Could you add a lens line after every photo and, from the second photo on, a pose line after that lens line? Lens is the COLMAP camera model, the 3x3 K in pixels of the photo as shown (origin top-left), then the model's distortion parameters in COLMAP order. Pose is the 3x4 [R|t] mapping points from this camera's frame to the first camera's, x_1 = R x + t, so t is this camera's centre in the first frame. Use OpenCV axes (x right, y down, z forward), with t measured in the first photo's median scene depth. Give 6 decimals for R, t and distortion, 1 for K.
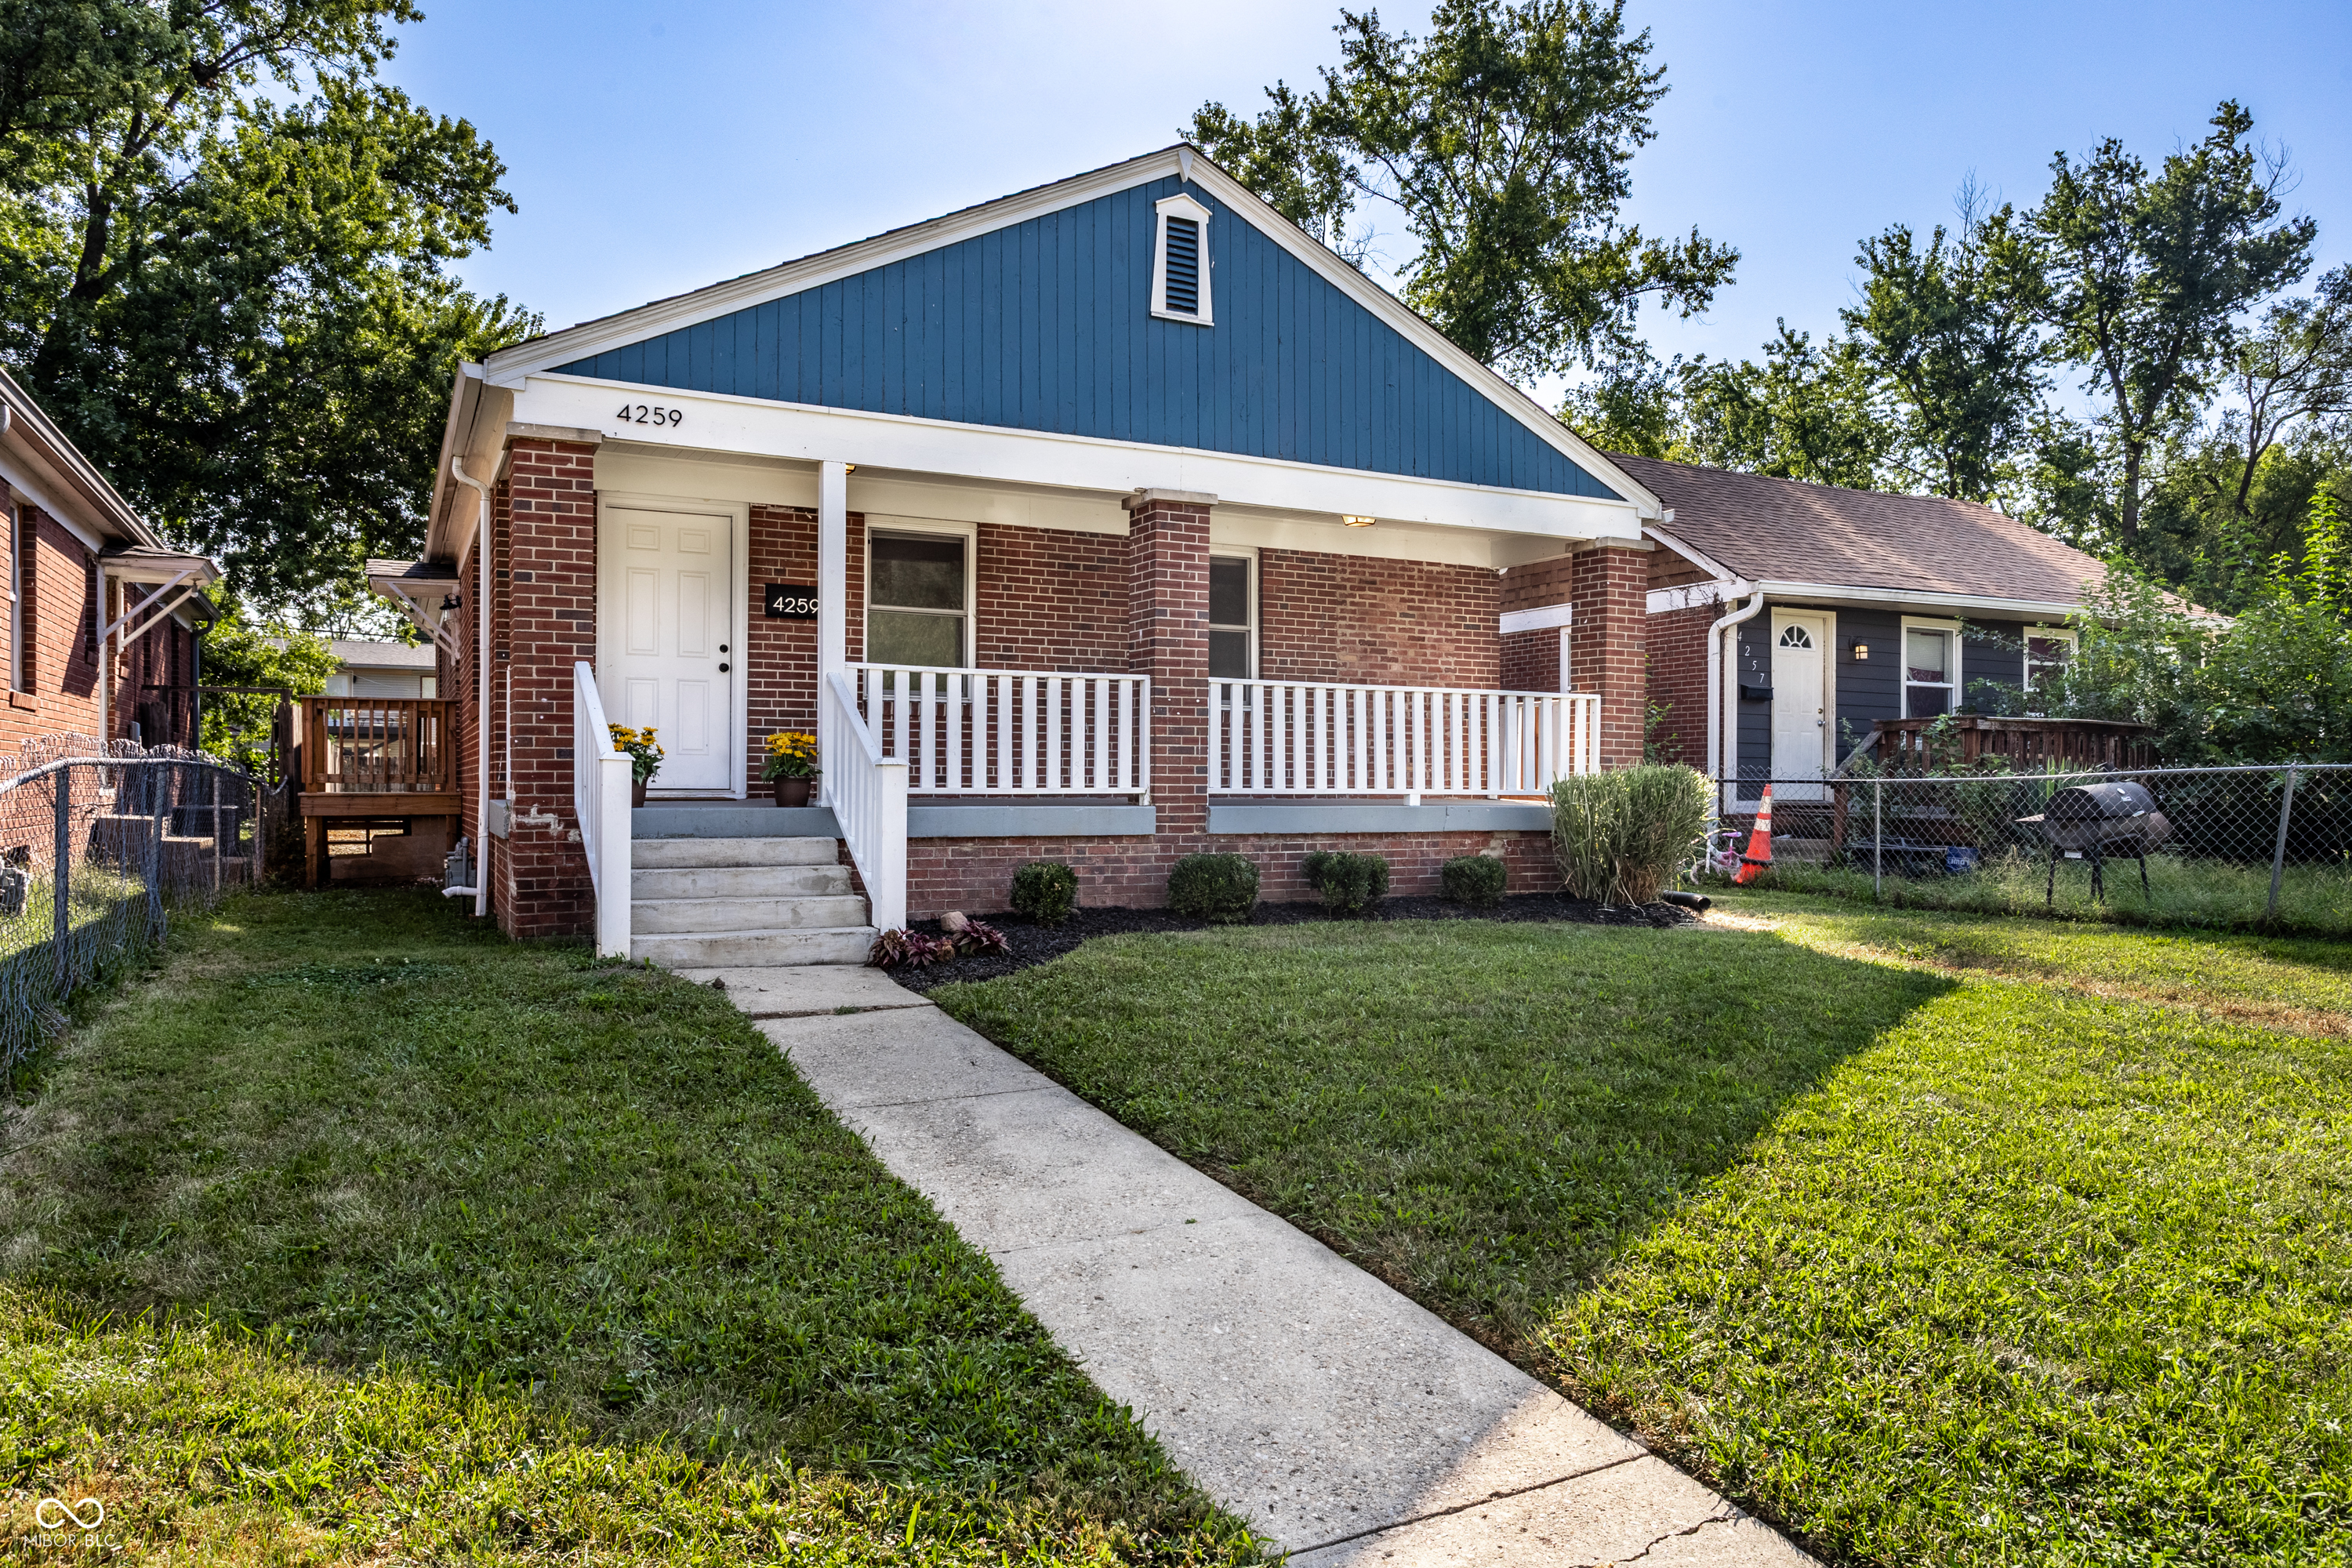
lens RADIAL K [[1513.0, 0, 1176.0], [0, 1513.0, 784.0], [0, 0, 1]] dist [-0.006447, 0.004989]
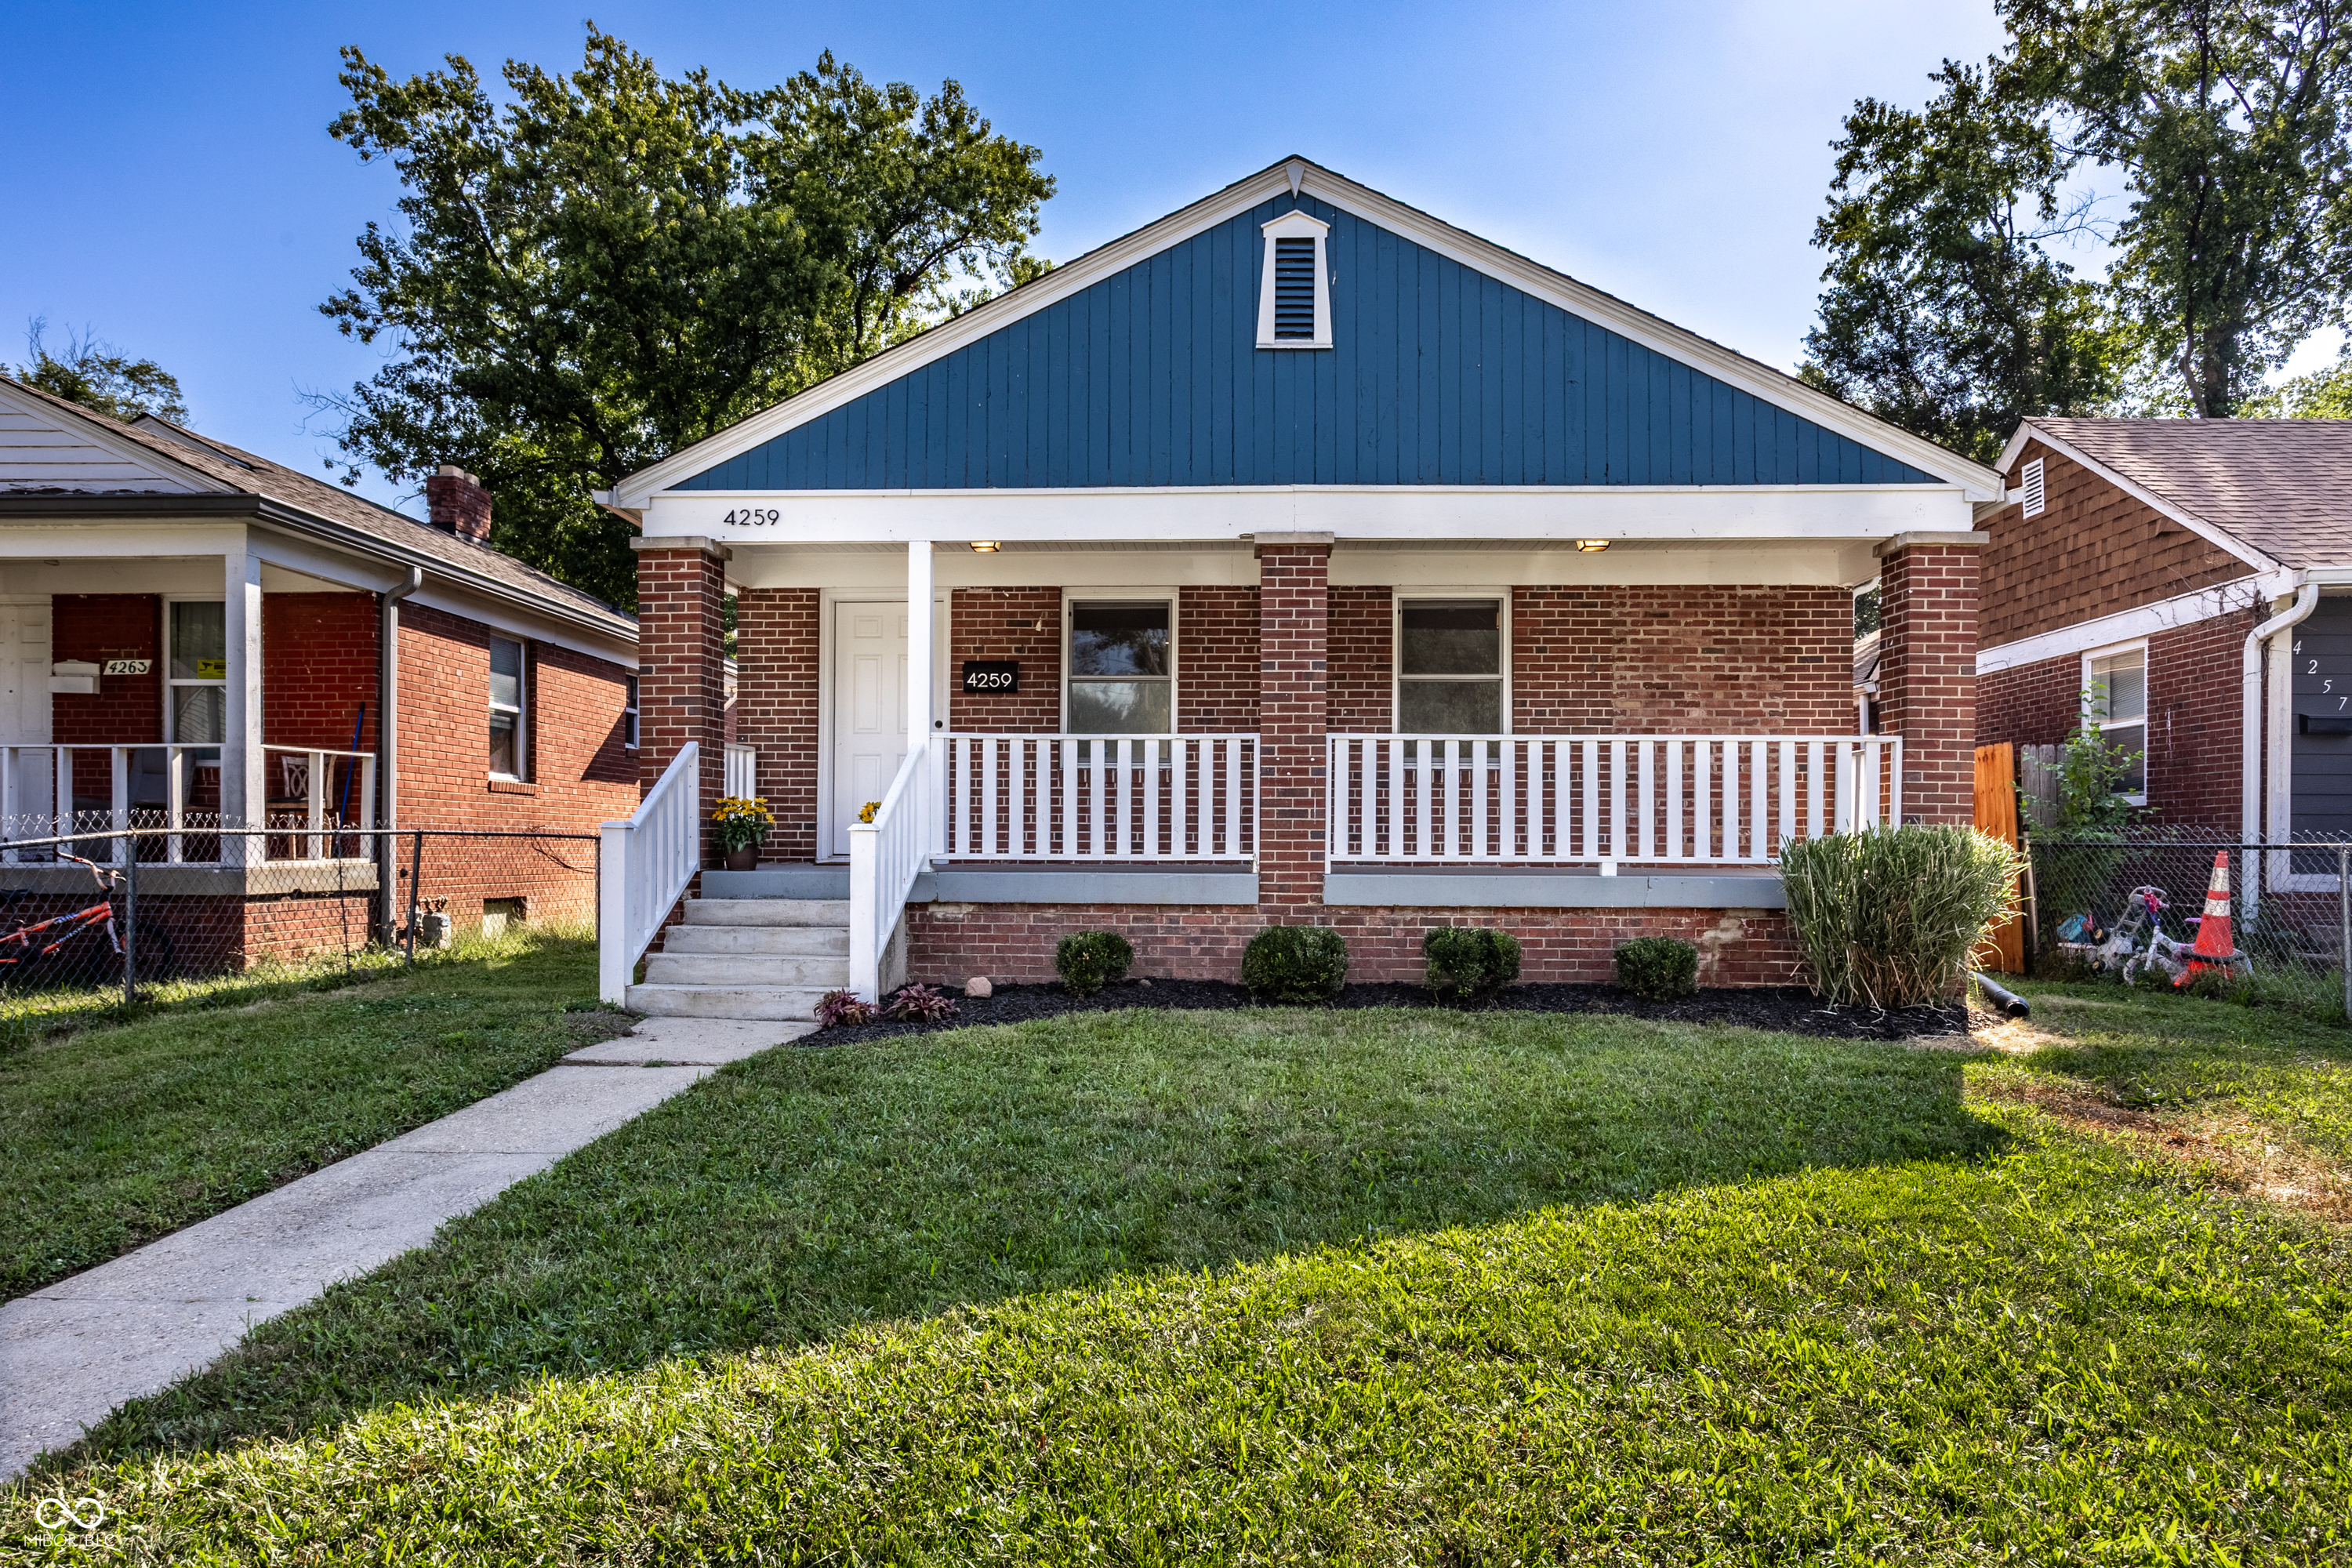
lens RADIAL K [[1459.8, 0, 1165.2], [0, 1459.8, 858.0], [0, 0, 1]] dist [-0.045913, 0.064410]
pose [[0.867782, 0.002276, -0.496939, 0.358276], [-0.000679, 0.999994, 0.003393, 0.001773], [0.496944, -0.002607, 0.867779, 0.181468]]
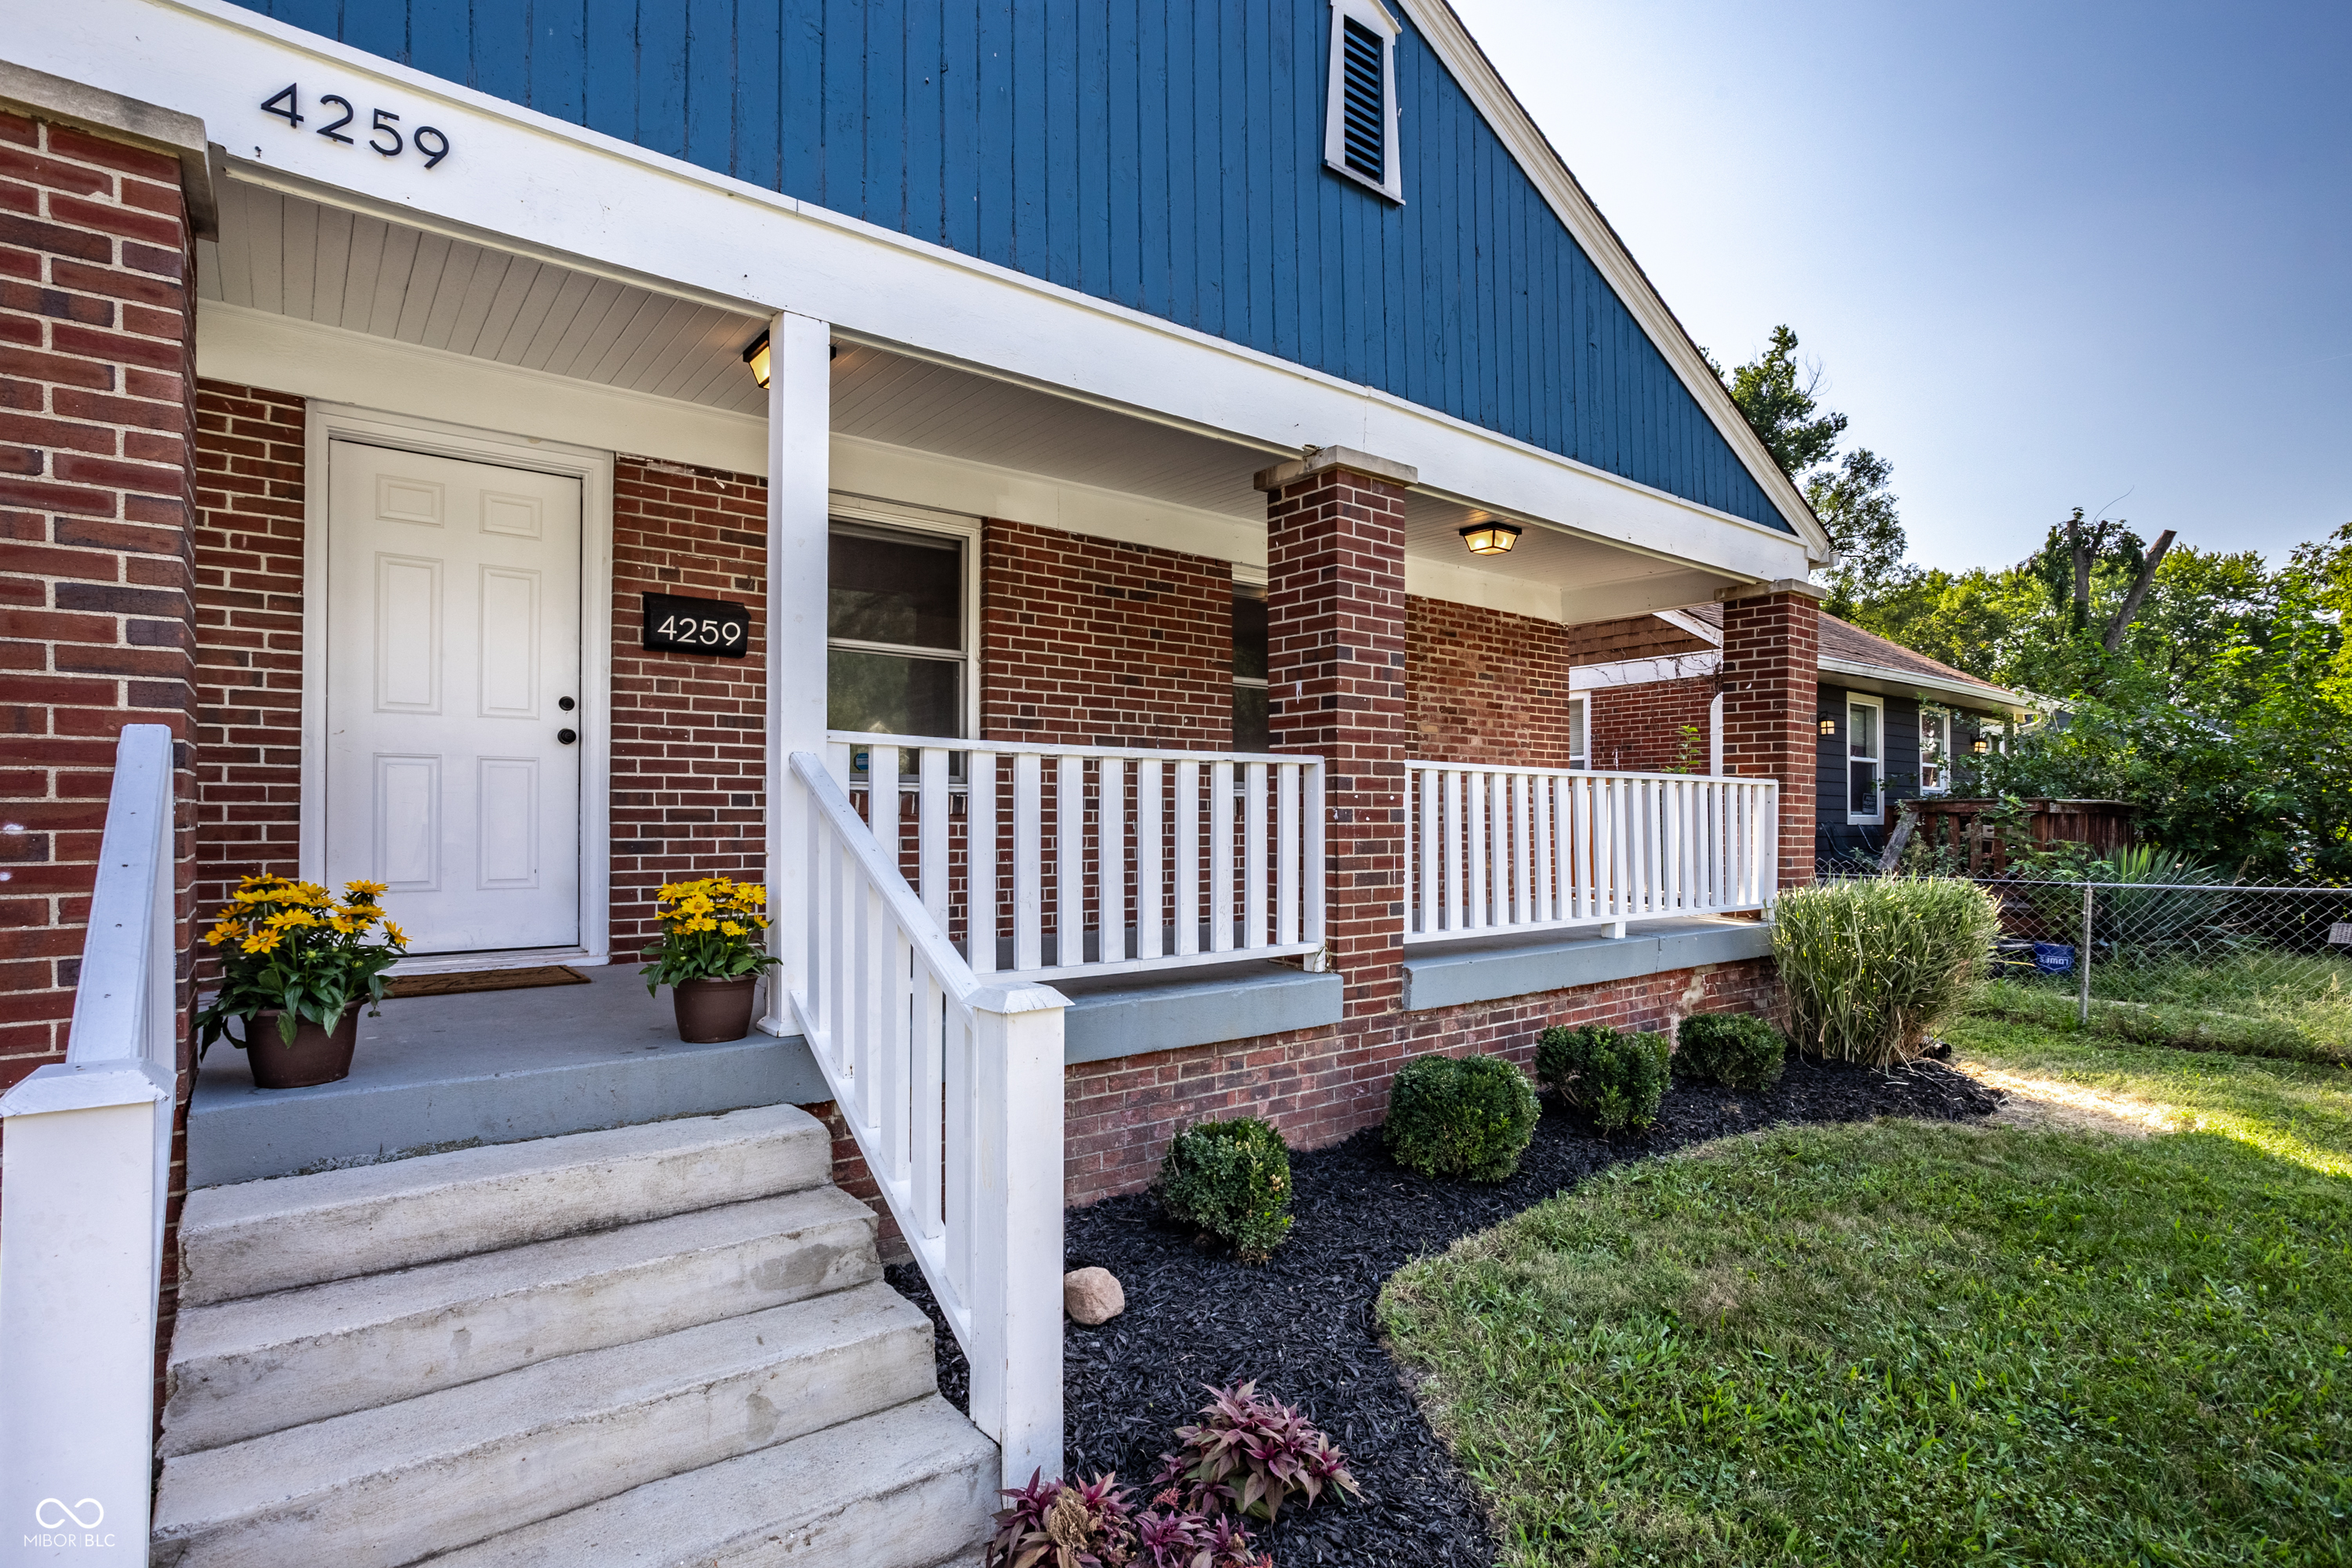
lens RADIAL K [[1158.1, 0, 1190.5], [0, 1158.1, 813.2], [0, 0, 1]] dist [-0.045841, 0.030724]
pose [[0.980566, -0.003989, 0.196148, -0.151845], [0.005285, 0.999967, -0.006088, -0.043993], [-0.196117, 0.007007, 0.980555, 0.526766]]
